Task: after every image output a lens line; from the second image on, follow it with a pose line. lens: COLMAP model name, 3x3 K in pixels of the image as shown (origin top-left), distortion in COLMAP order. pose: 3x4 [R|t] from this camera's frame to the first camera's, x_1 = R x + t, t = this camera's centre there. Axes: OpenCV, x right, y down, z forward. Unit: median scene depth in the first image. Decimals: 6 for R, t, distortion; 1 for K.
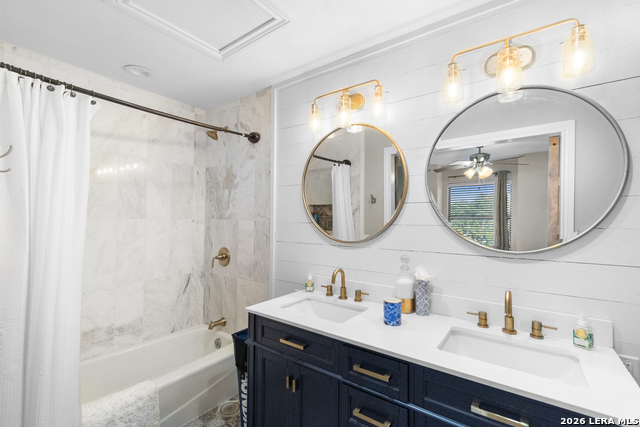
lens RADIAL K [[283.6, 0, 320.0], [0, 283.6, 213.5], [0, 0, 1]] dist [-0.000128, -0.000823]
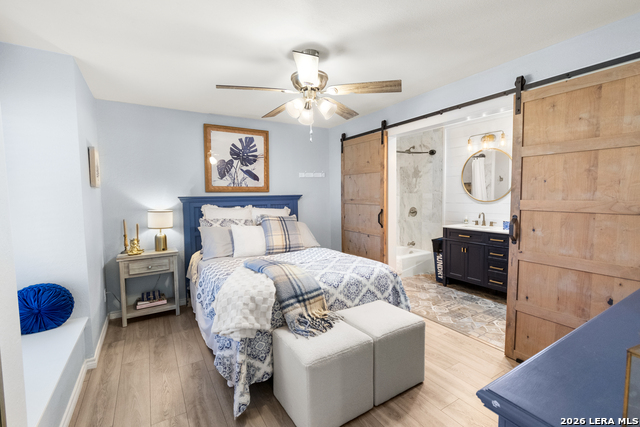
lens RADIAL K [[283.6, 0, 320.0], [0, 283.6, 213.5], [0, 0, 1]] dist [-0.000128, -0.000823]
pose [[0.923942, 0.002896, -0.382520, -0.189444], [0.030442, 0.996243, 0.081072, -0.019960], [0.381318, -0.086551, 0.920383, -1.159288]]
